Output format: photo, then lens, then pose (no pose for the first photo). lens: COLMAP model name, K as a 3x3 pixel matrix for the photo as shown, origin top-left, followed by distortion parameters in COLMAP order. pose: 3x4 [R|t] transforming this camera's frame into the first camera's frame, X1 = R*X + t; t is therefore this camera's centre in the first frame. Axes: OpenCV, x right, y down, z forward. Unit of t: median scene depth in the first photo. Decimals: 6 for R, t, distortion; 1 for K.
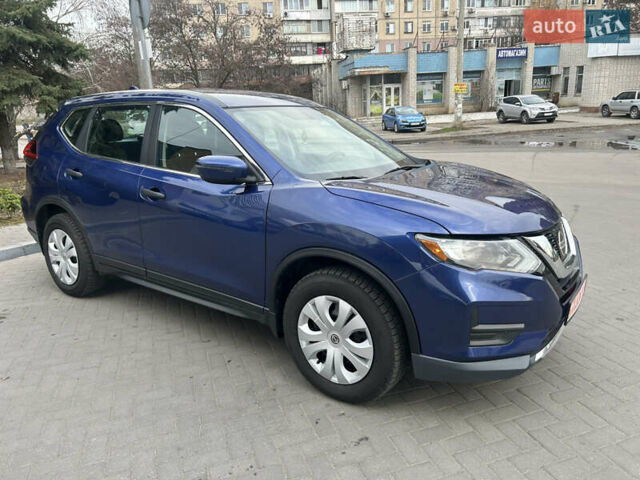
lens RADIAL K [[479.3, 0, 322.0], [0, 479.3, 233.5], [0, 0, 1]] dist [0.044944, -0.051164]
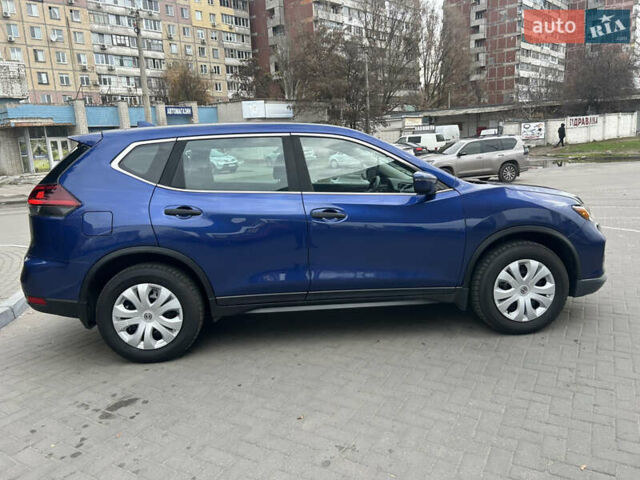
lens RADIAL K [[482.4, 0, 320.0], [0, 482.4, 240.0], [0, 0, 1]] dist [0.045668, -0.048426]
pose [[0.754364, -0.125644, 0.644320, -0.101574], [0.189247, 0.981466, -0.030180, 0.000115], [-0.628586, 0.144703, 0.764160, 0.018956]]
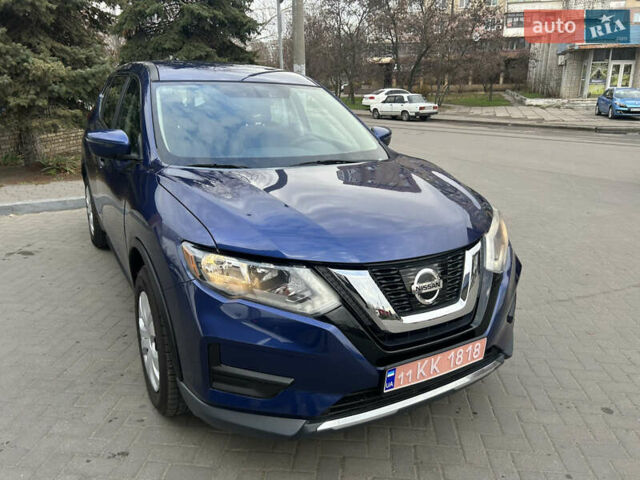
lens RADIAL K [[479.3, 0, 322.0], [0, 479.3, 233.5], [0, 0, 1]] dist [0.044944, -0.051164]
pose [[0.908958, 0.156039, -0.386585, 0.045029], [-0.137176, 0.987619, 0.076100, -0.006623], [0.393673, -0.016142, 0.919109, 0.019888]]
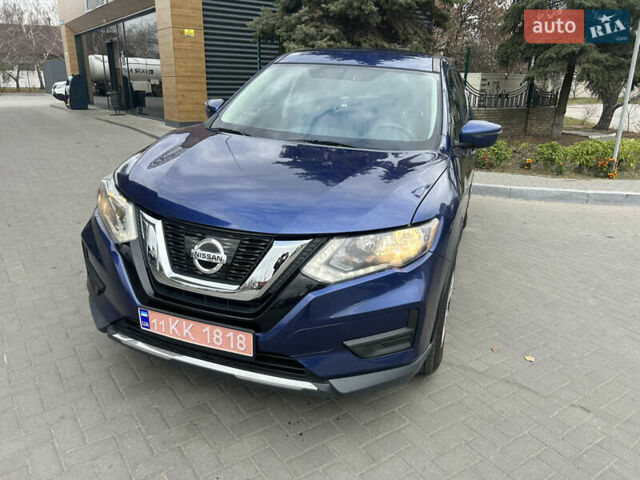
lens RADIAL K [[479.4, 0, 316.8], [0, 479.4, 239.7], [0, 0, 1]] dist [0.046463, -0.050533]
pose [[0.283712, 0.344785, -0.894780, 0.086139], [-0.287642, 0.920751, 0.263589, -0.017513], [0.914751, 0.182593, 0.360403, 0.064058]]
